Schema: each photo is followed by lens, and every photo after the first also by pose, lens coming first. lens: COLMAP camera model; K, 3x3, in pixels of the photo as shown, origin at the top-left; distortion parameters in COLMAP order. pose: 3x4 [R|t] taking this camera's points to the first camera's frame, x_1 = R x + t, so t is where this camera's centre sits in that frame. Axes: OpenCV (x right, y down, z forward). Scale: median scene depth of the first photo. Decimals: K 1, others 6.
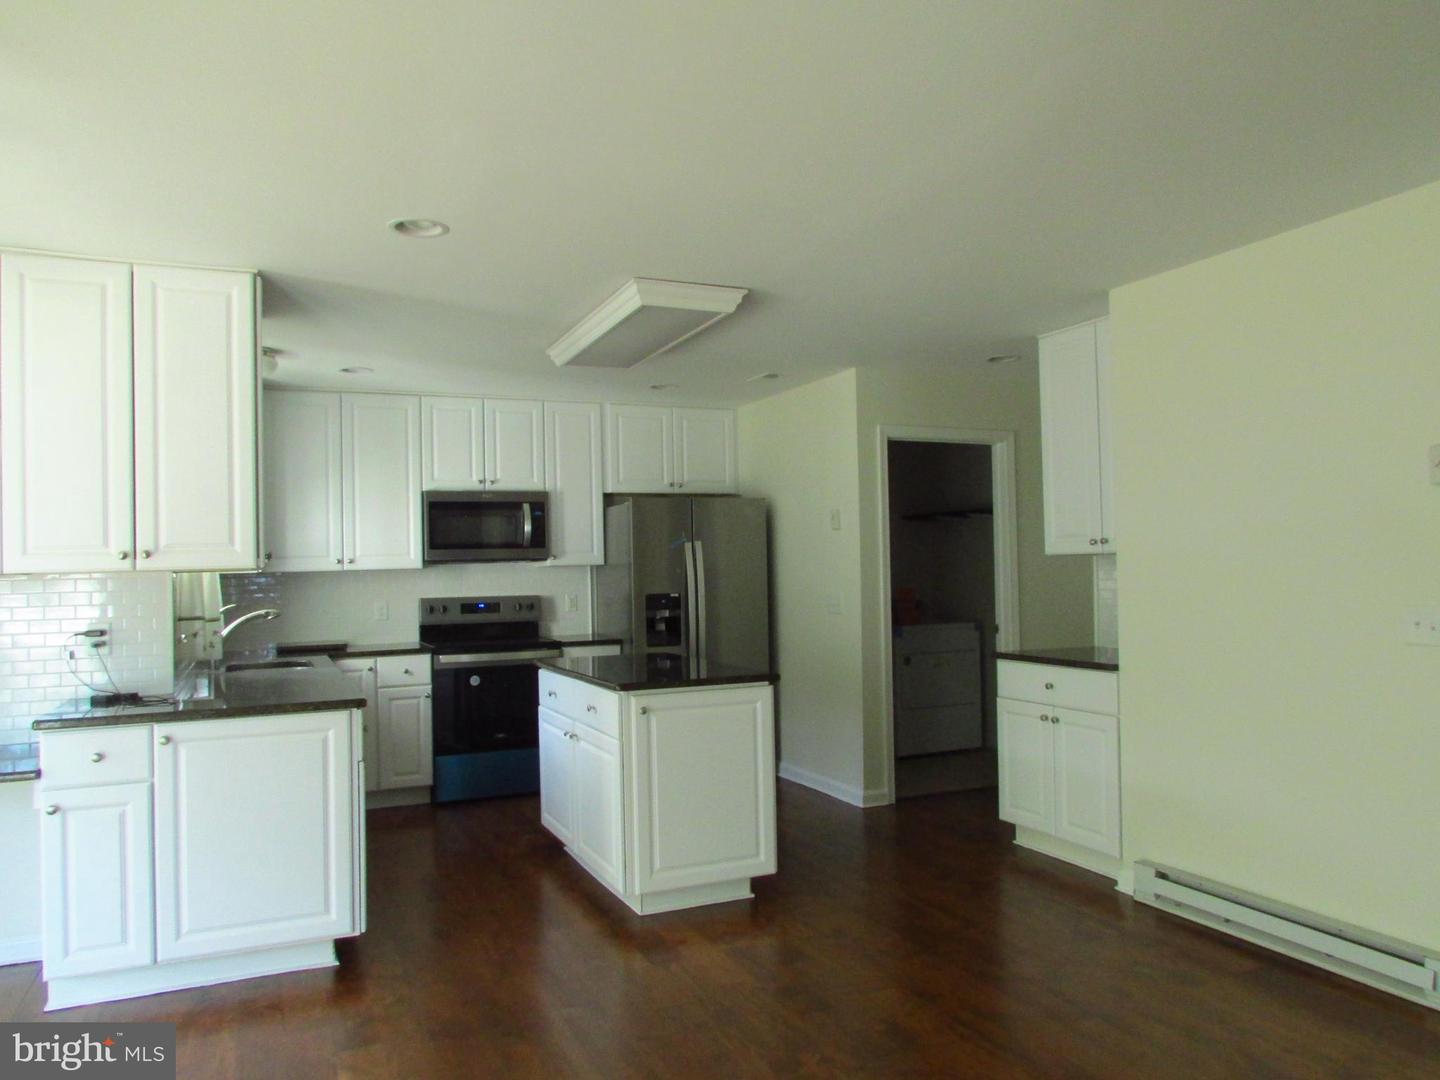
lens RADIAL K [[1039.3, 0, 719.4], [0, 1039.3, 538.8], [0, 0, 1]] dist [-0.005753, -0.005567]
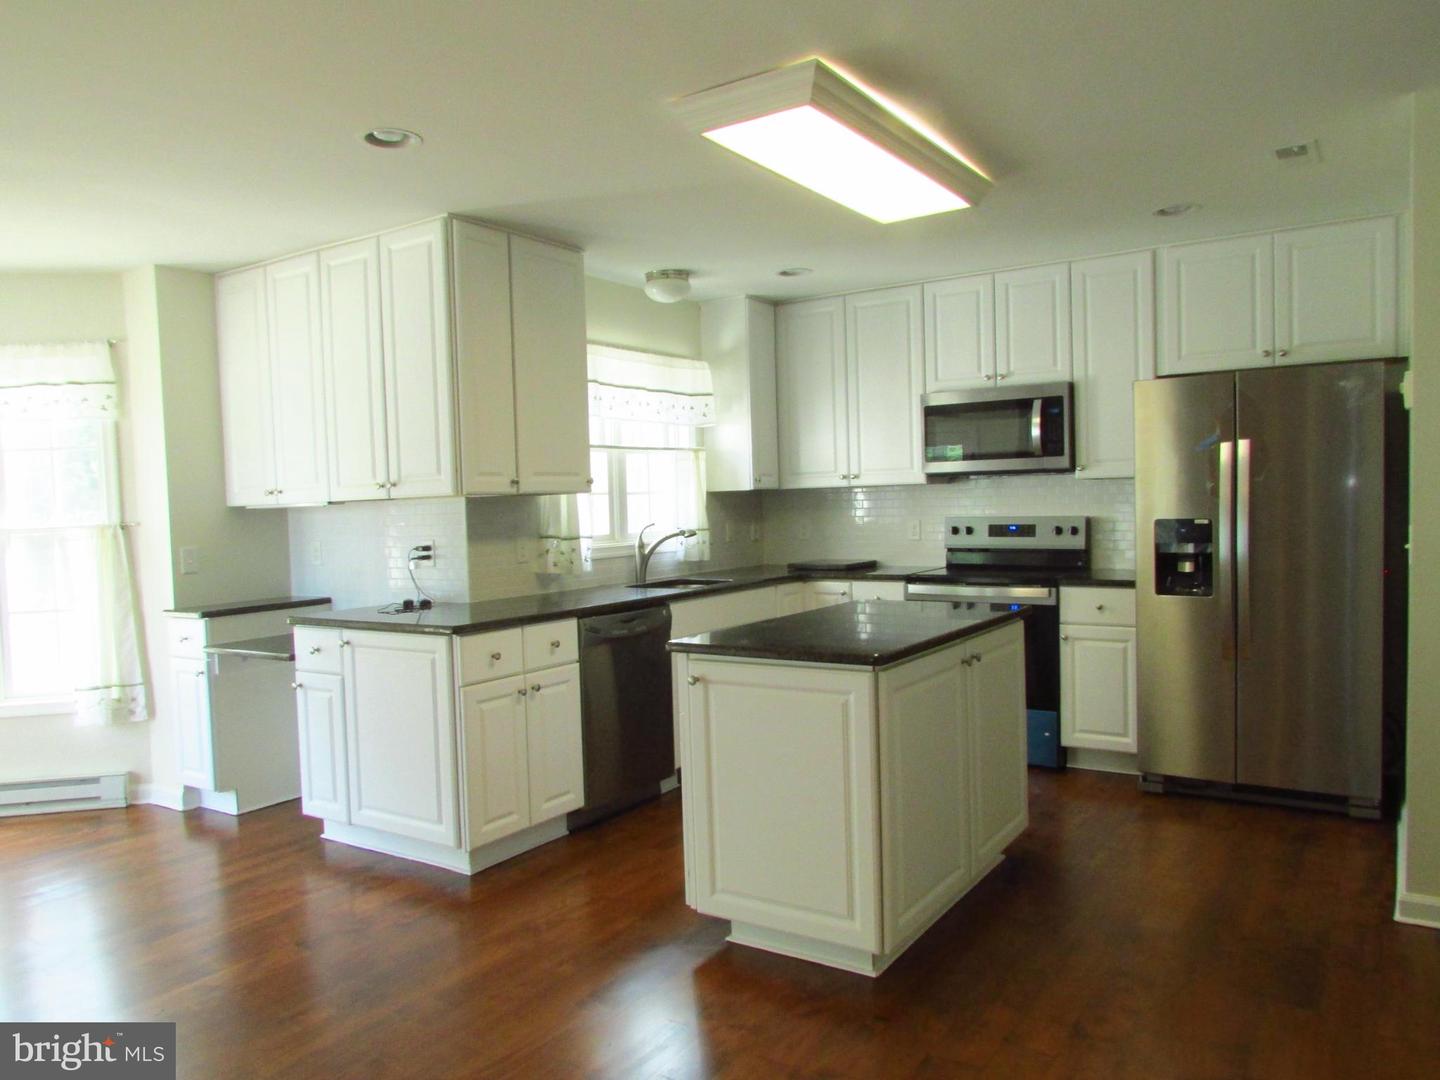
lens RADIAL K [[1039.3, 0, 713.0], [0, 1039.3, 537.6], [0, 0, 1]] dist [-0.005753, -0.005567]
pose [[0.540517, 0.038436, -0.840455, 0.462564], [0.041207, 0.996548, 0.072076, 0.003873], [0.840323, -0.073591, 0.537067, 0.487262]]
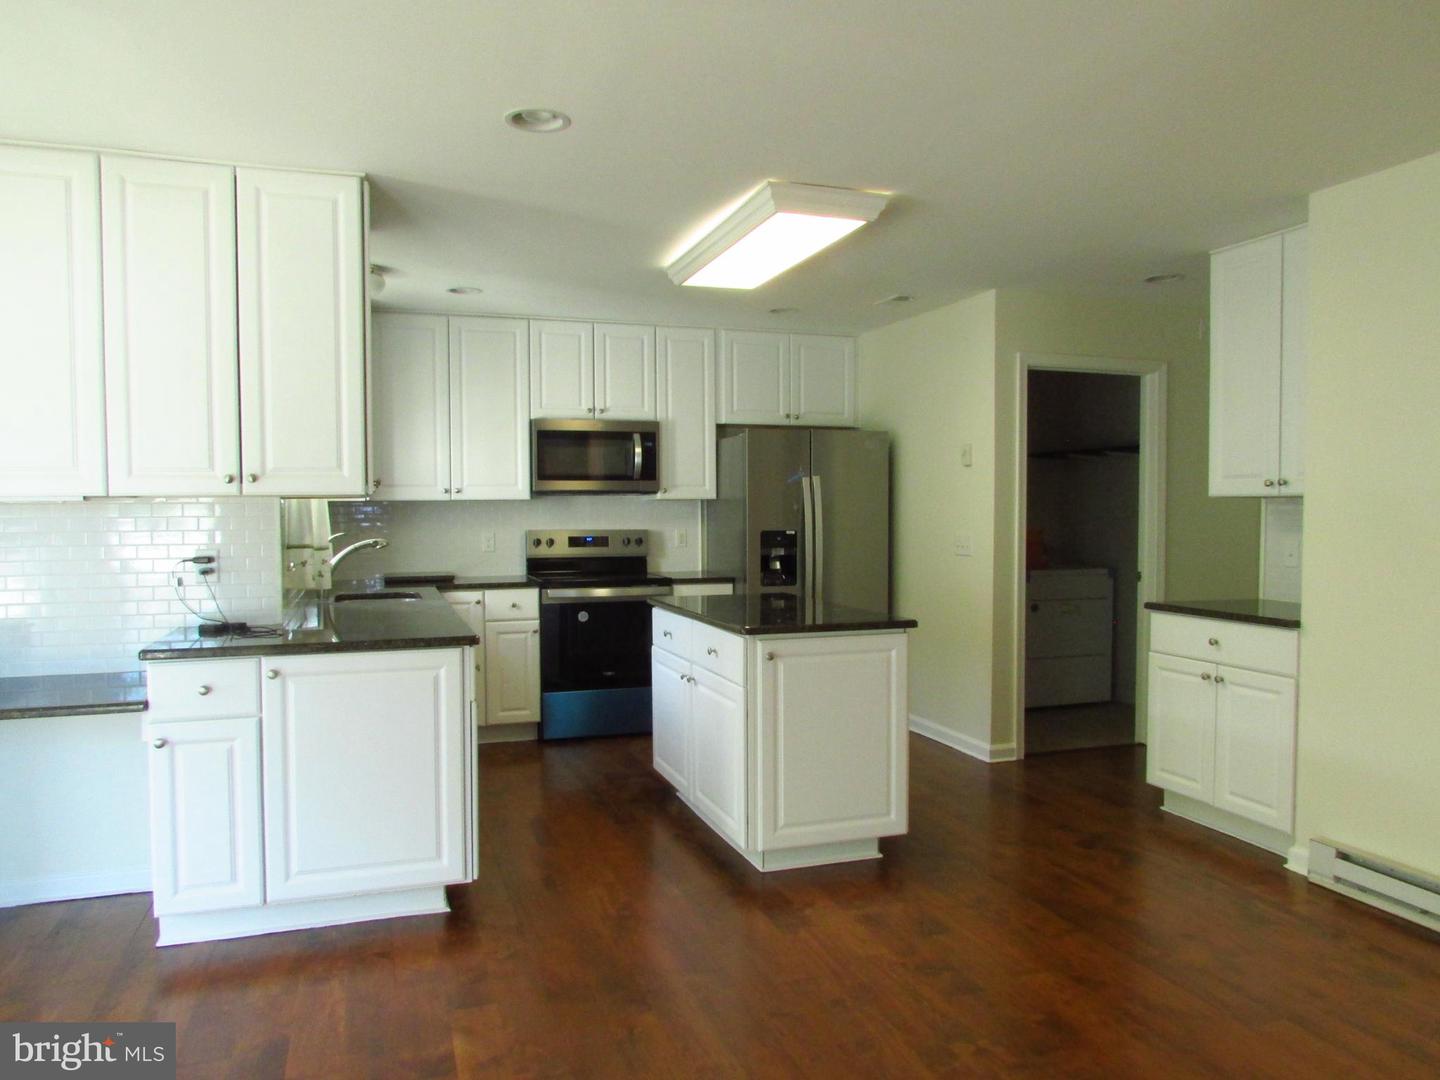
lens RADIAL K [[1039.3, 0, 722.9], [0, 1039.3, 538.9], [0, 0, 1]] dist [-0.005753, -0.005567]
pose [[0.996096, 0.021424, -0.085637, -0.030525], [-0.016225, 0.998009, 0.060945, 0.004024], [0.086772, -0.059318, 0.994461, 0.065446]]
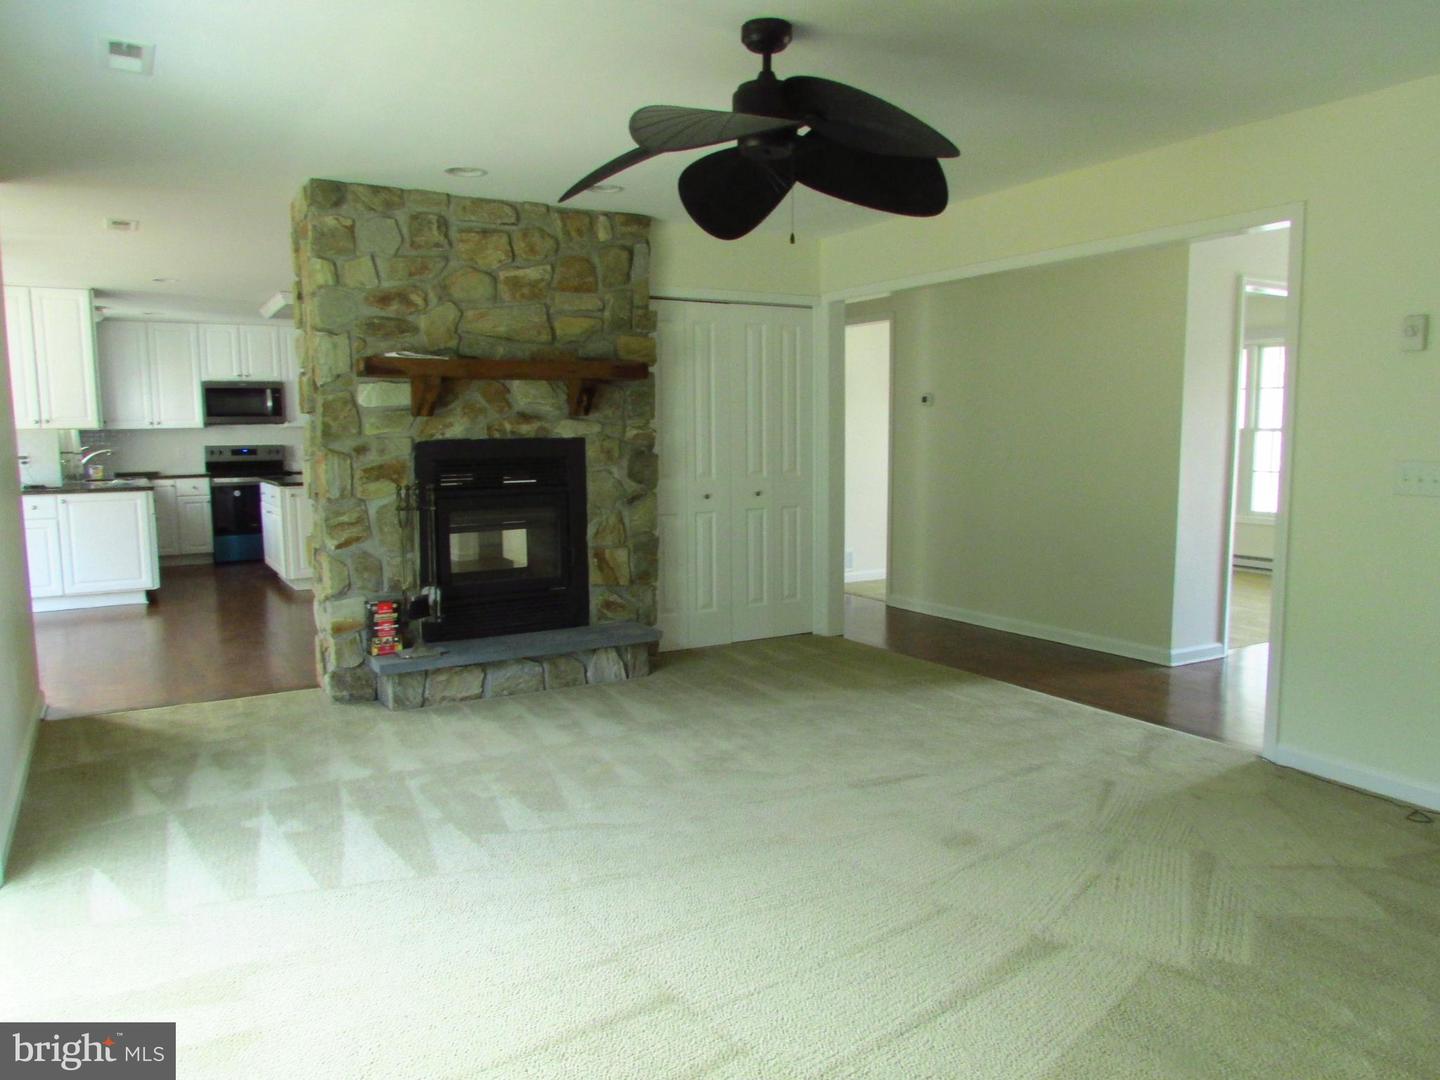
lens RADIAL K [[1039.3, 0, 718.7], [0, 1039.3, 545.4], [0, 0, 1]] dist [-0.005753, -0.005567]
pose [[0.993229, -0.001165, 0.116170, 0.451026], [-0.015051, 0.990232, 0.138611, -0.036848], [-0.115197, -0.139421, 0.983510, -1.007778]]
